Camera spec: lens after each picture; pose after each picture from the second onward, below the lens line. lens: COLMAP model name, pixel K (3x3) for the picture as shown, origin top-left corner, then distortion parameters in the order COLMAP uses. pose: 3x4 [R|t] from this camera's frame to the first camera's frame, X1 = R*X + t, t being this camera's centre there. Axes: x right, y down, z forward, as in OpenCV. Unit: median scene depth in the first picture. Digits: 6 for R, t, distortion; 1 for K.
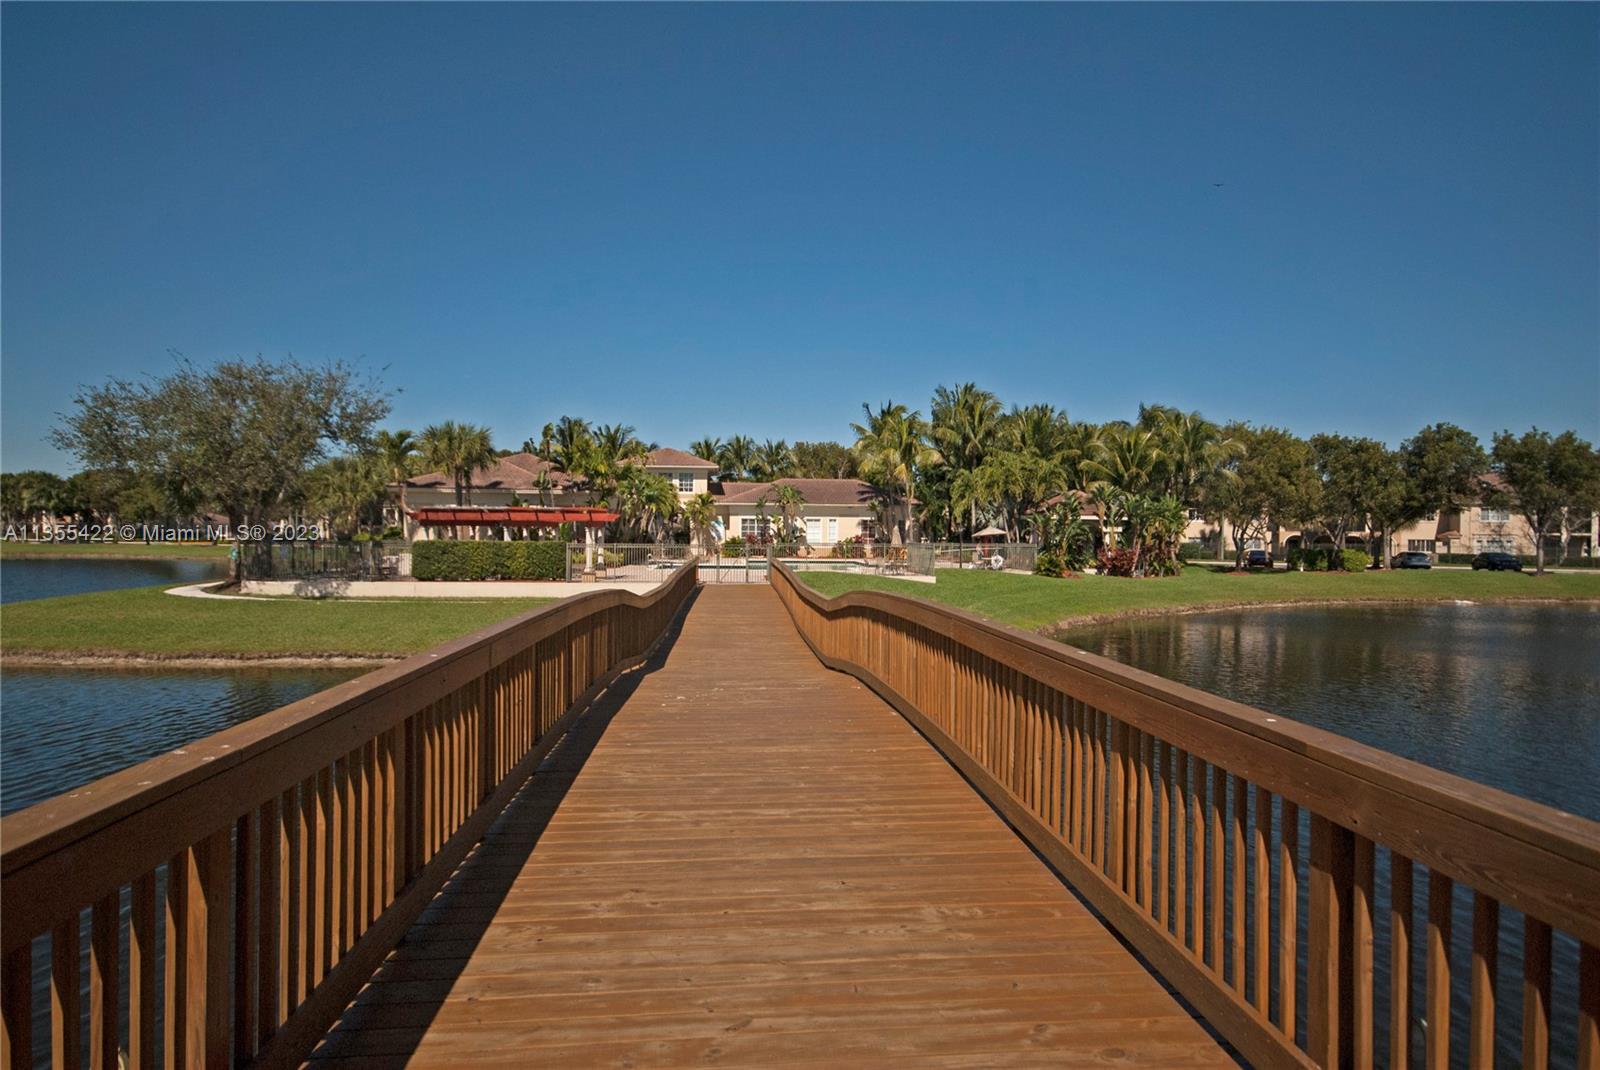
lens RADIAL K [[875.5, 0, 798.2], [0, 875.5, 537.8], [0, 0, 1]] dist [0.000099, 0.000001]
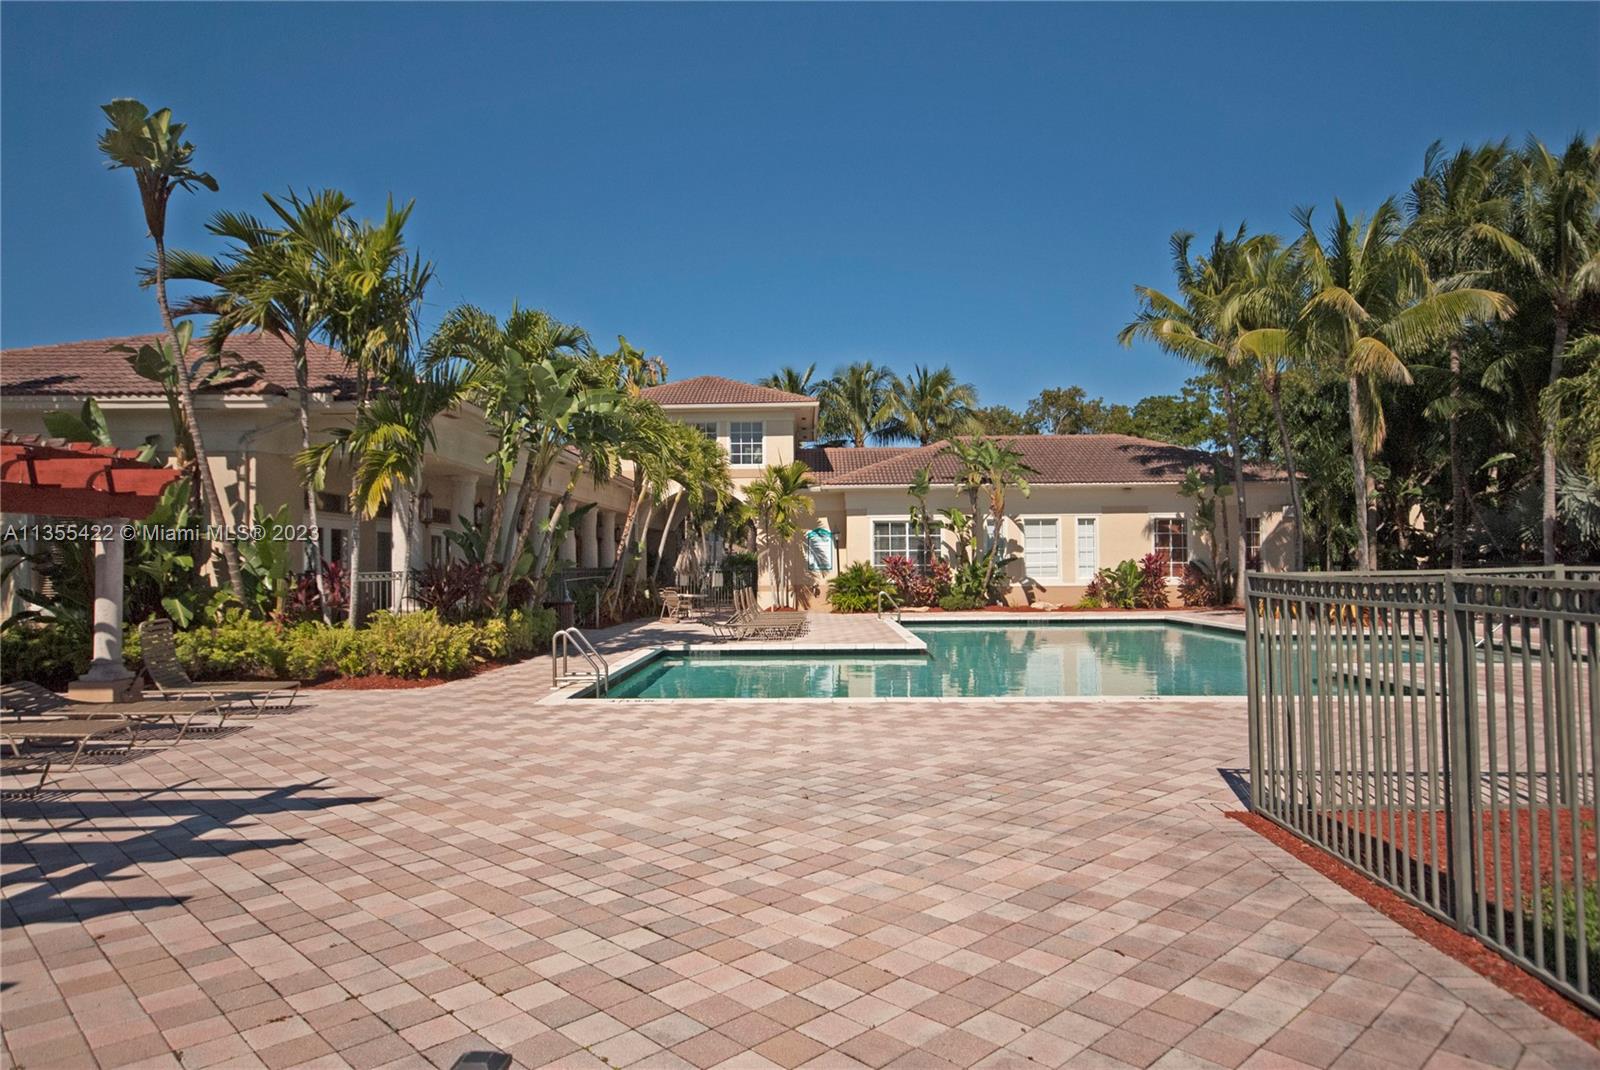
lens RADIAL K [[968.0, 0, 800.8], [0, 968.0, 535.2], [0, 0, 1]] dist [0.000063, 0.000014]
pose [[0.994650, -0.020008, -0.101347, -0.051879], [0.016815, 0.999338, -0.032270, -0.000348], [0.101925, 0.030394, 0.994328, 0.516336]]
